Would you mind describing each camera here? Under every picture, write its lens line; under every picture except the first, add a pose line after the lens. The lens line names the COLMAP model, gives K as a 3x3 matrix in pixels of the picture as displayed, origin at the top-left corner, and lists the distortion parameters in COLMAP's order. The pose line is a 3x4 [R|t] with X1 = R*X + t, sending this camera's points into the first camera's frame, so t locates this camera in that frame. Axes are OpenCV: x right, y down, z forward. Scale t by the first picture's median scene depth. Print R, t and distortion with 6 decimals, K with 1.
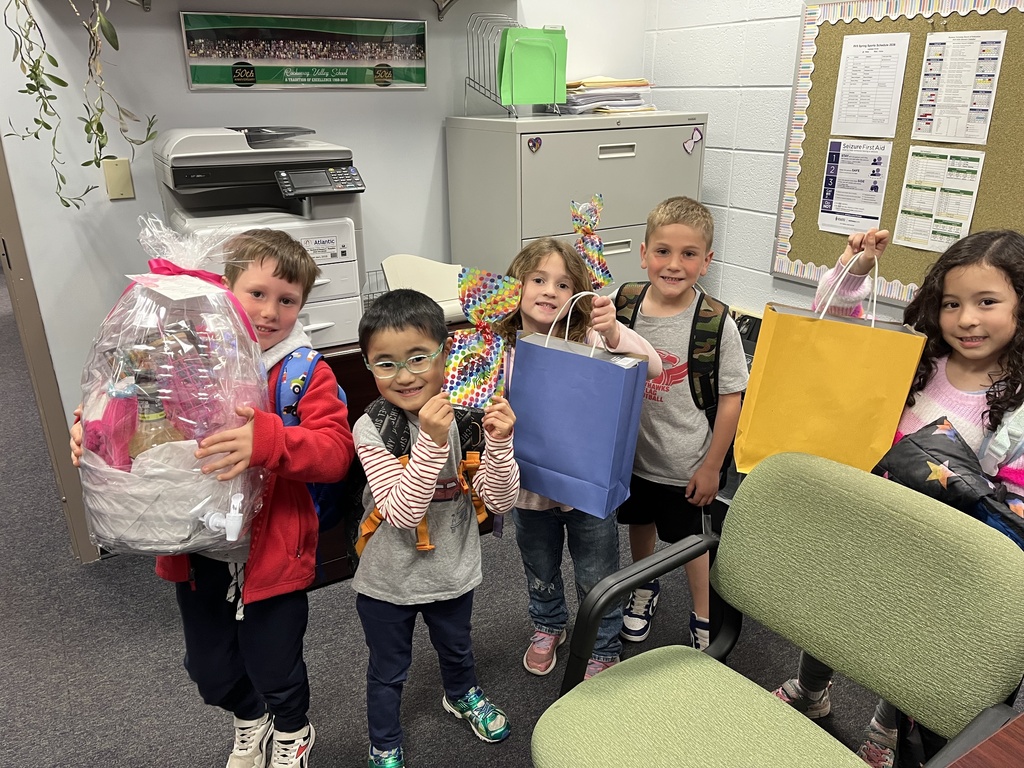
lens RADIAL K [[756.8, 0, 505.5], [0, 756.8, 381.8], [0, 0, 1]] dist [0.083501, -0.122626]
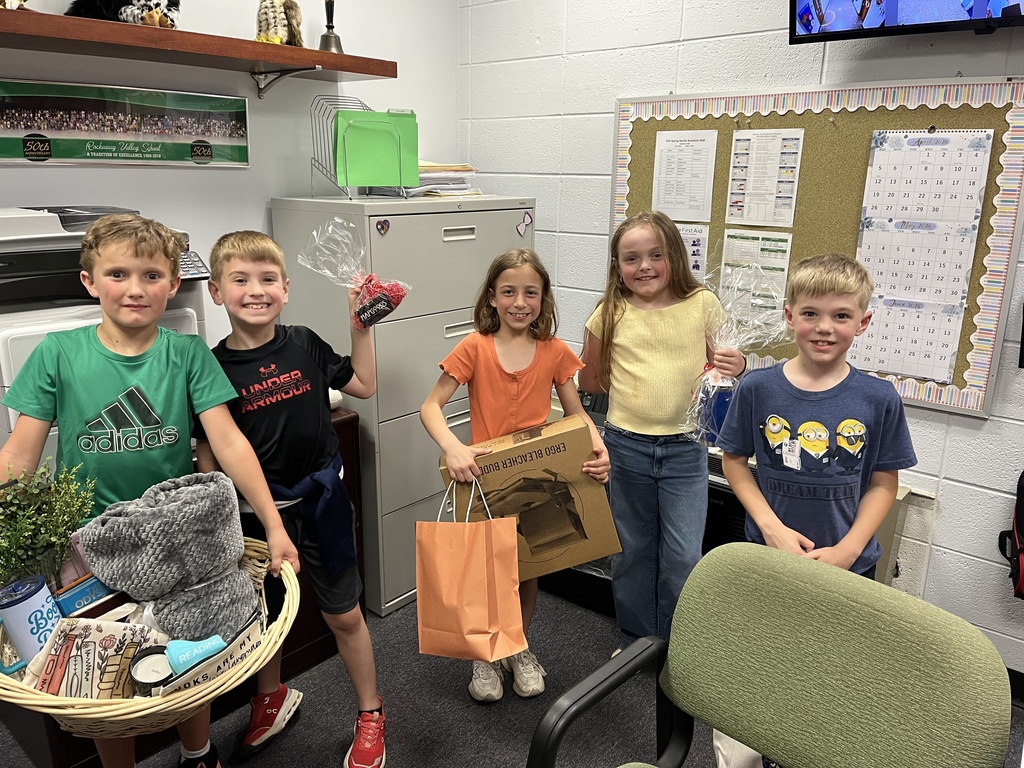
lens RADIAL K [[756.8, 0, 505.5], [0, 756.8, 381.8], [0, 0, 1]] dist [0.083501, -0.122626]
pose [[0.949748, -0.062325, 0.306748, -0.125344], [0.091954, 0.992290, -0.083092, -0.022902], [-0.299205, 0.107123, 0.948157, 0.063072]]
